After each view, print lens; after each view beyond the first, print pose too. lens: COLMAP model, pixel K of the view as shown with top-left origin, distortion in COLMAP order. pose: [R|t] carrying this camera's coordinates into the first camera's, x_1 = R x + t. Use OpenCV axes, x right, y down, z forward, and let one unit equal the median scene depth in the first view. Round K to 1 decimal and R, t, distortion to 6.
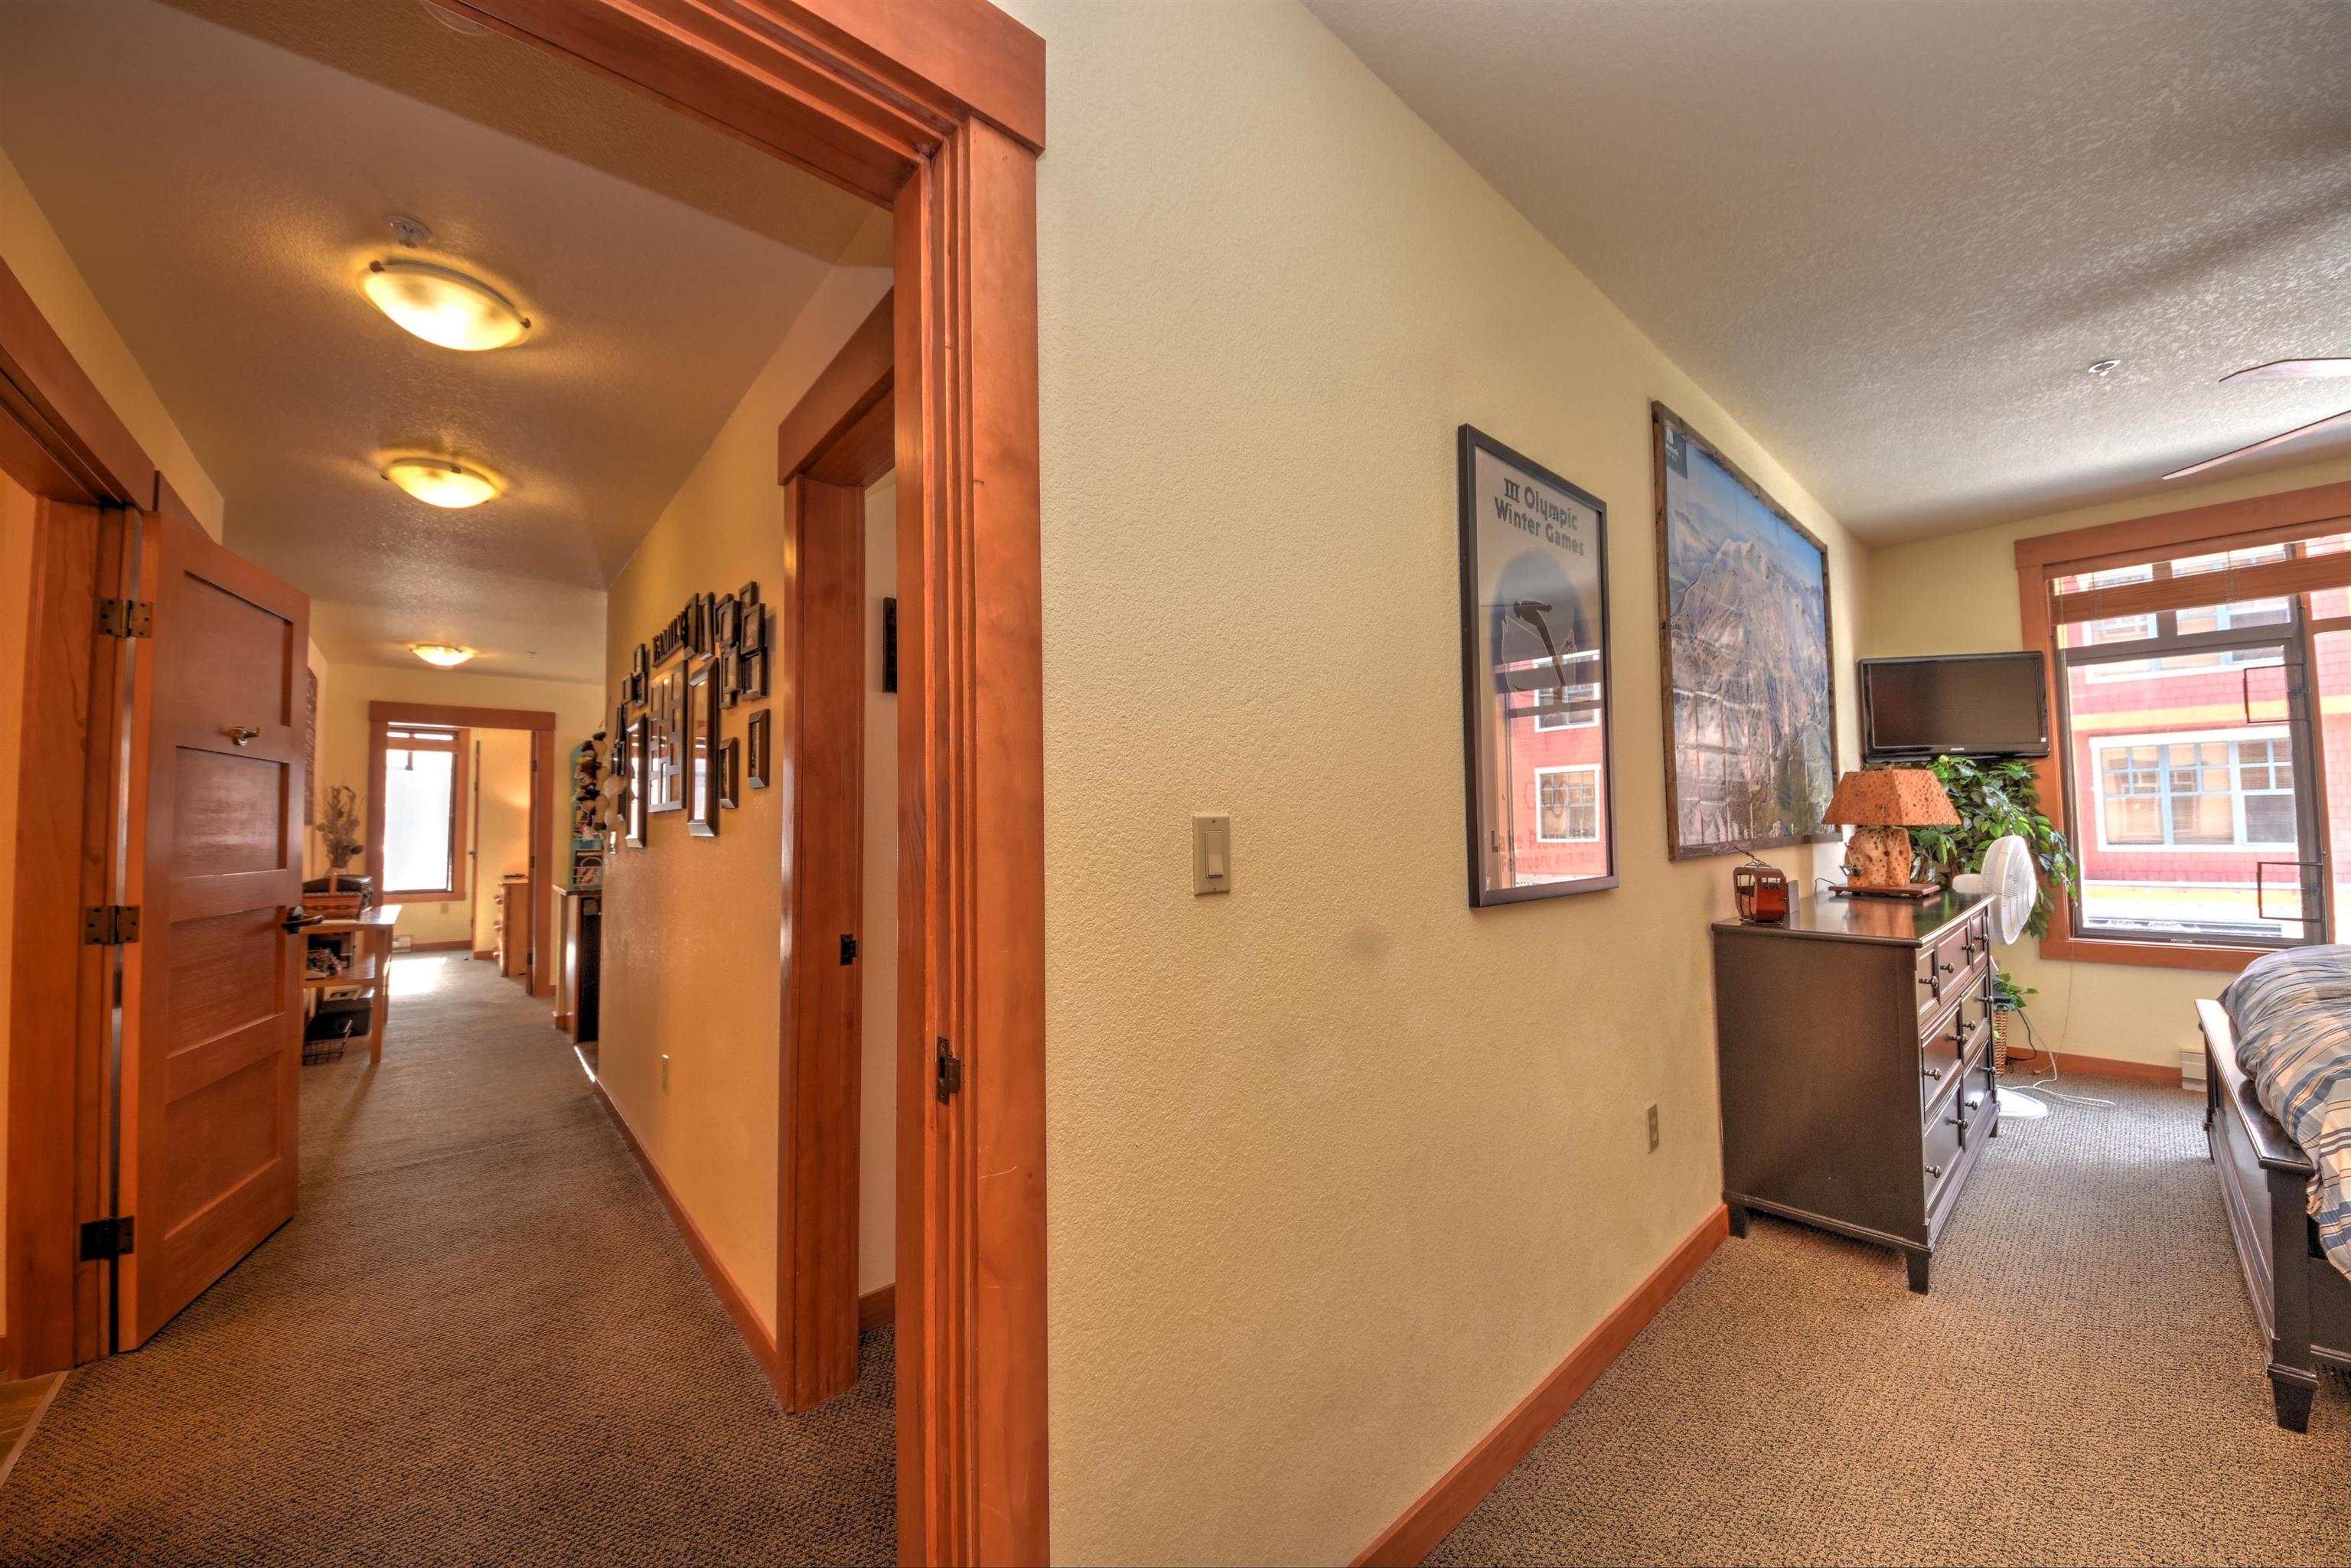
lens RADIAL K [[855.3, 0, 1175.5], [0, 855.3, 784.0], [0, 0, 1]] dist [0.031733, -0.019285]
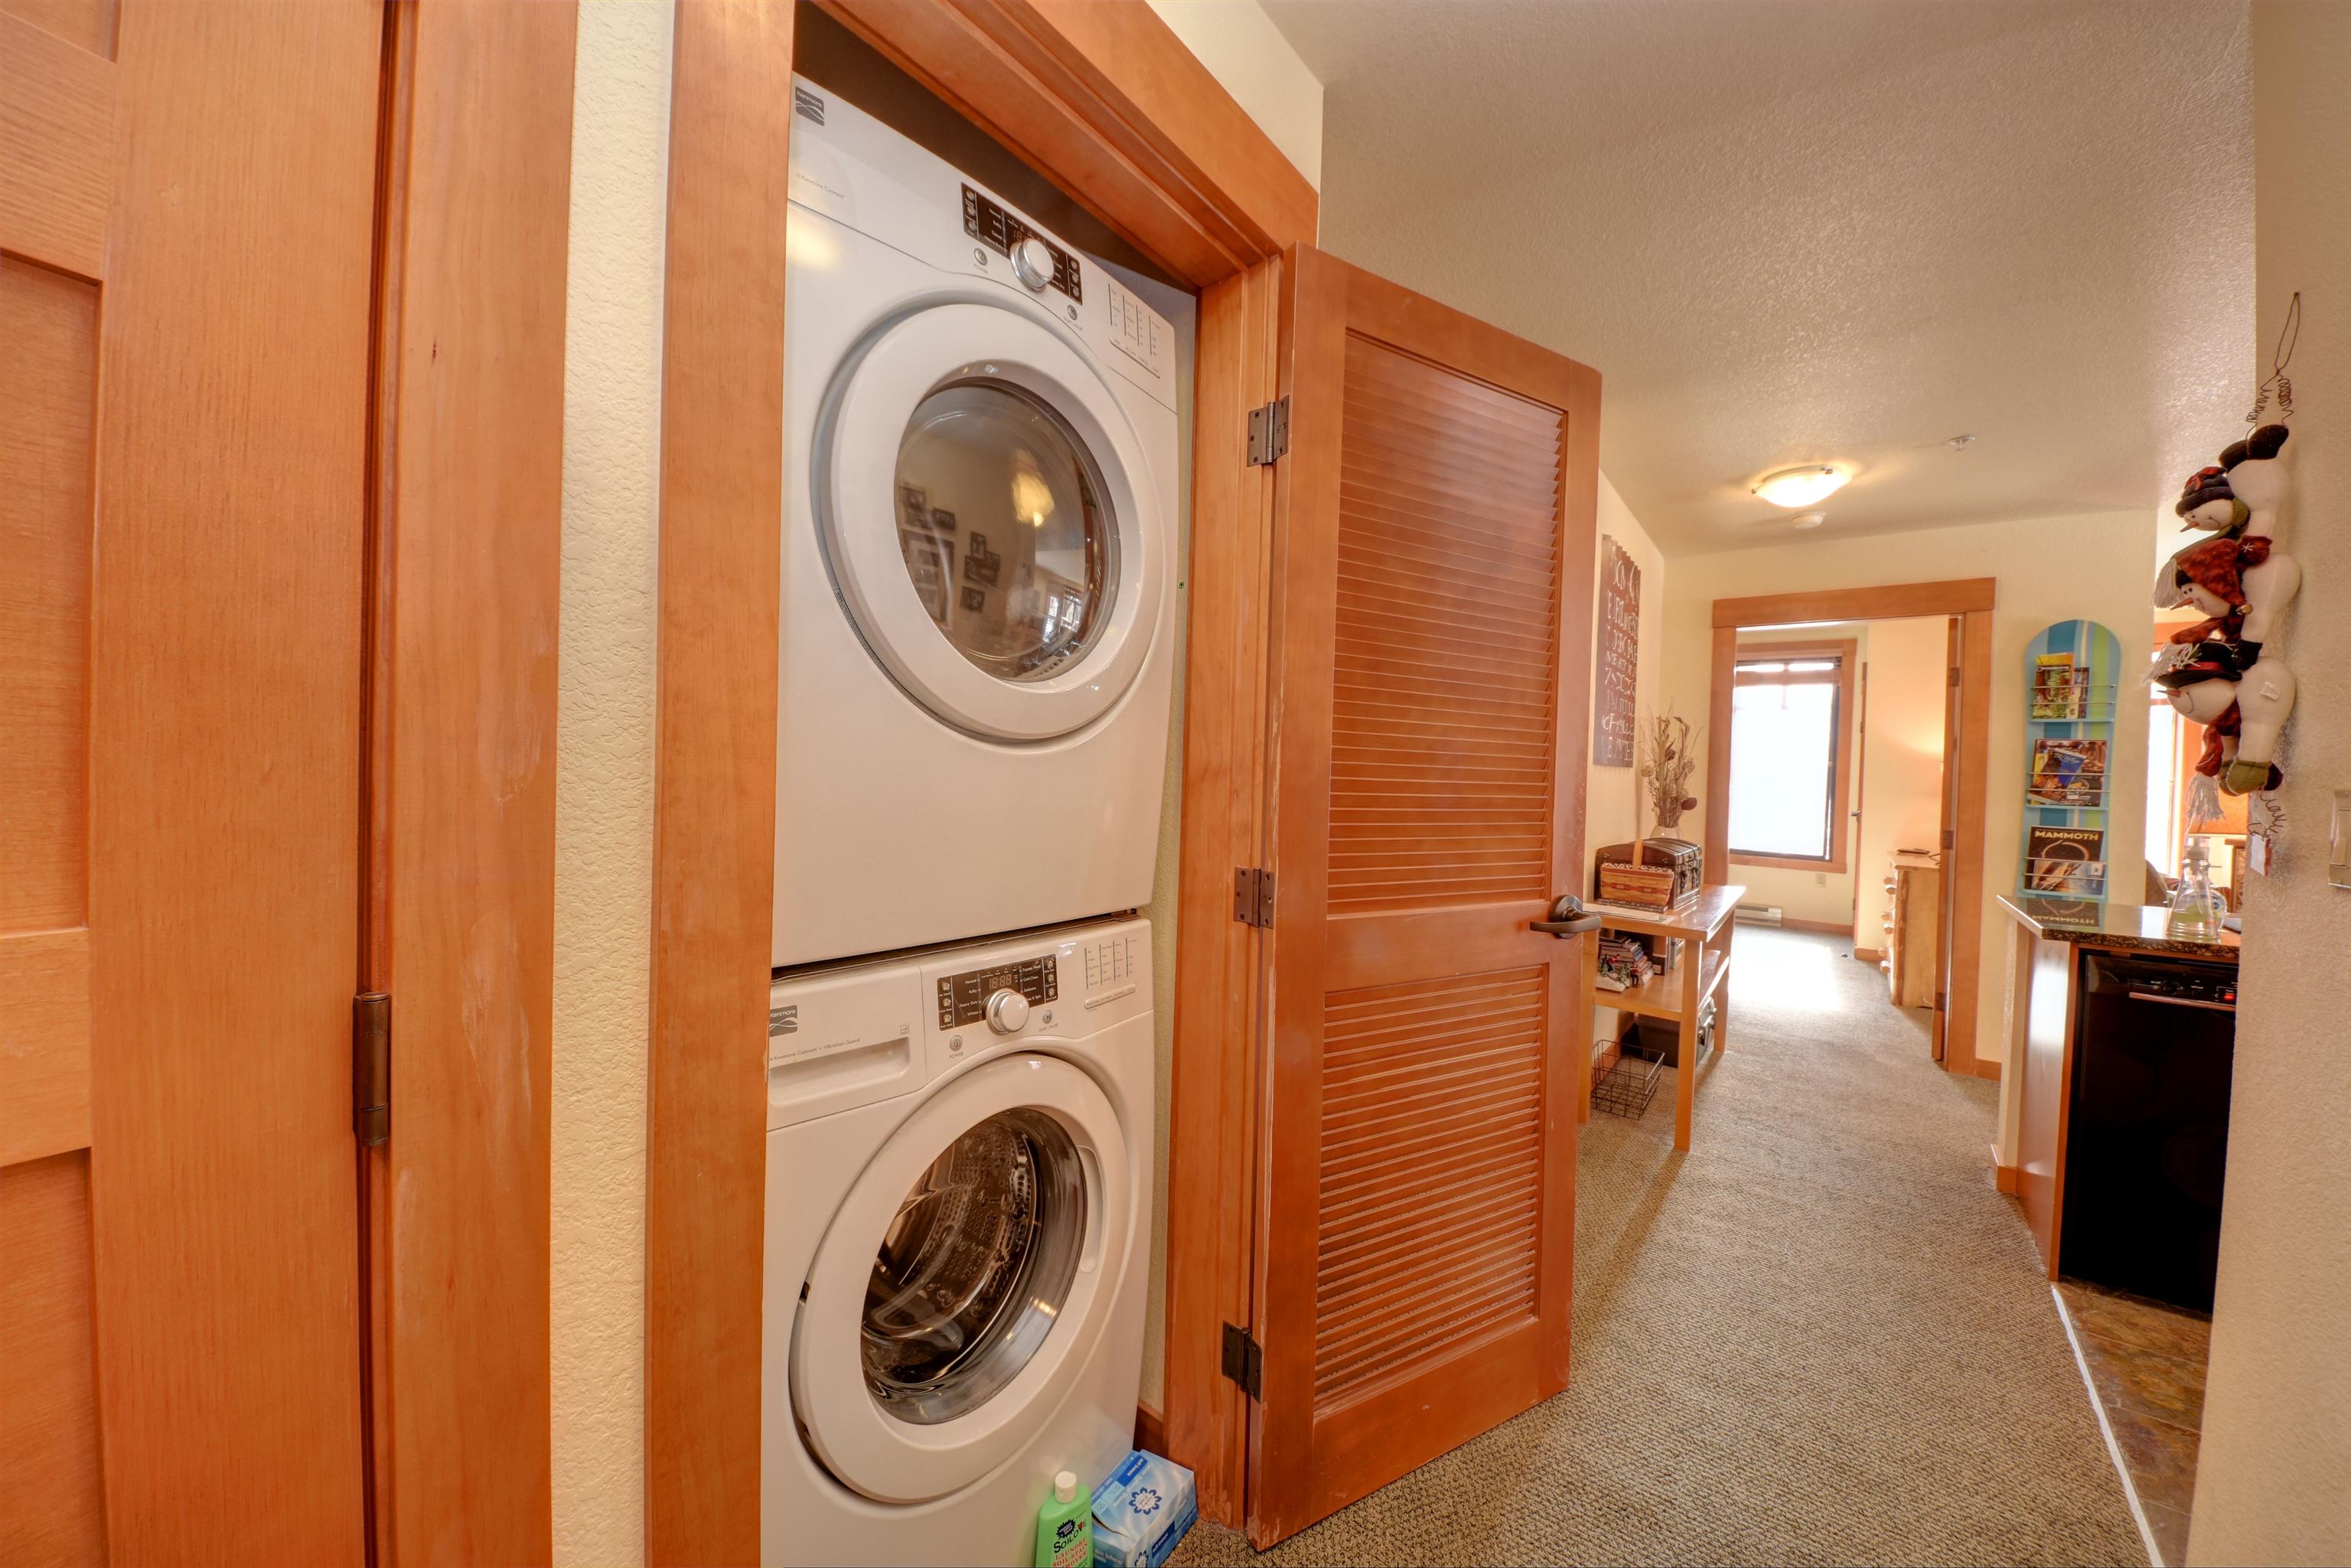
lens RADIAL K [[855.3, 0, 1175.5], [0, 855.3, 784.0], [0, 0, 1]] dist [0.031733, -0.019285]
pose [[0.213700, 0.033948, -0.976309, -0.289155], [0.016237, 0.999135, 0.038296, 0.021191], [0.976764, -0.024036, 0.212964, 0.372240]]
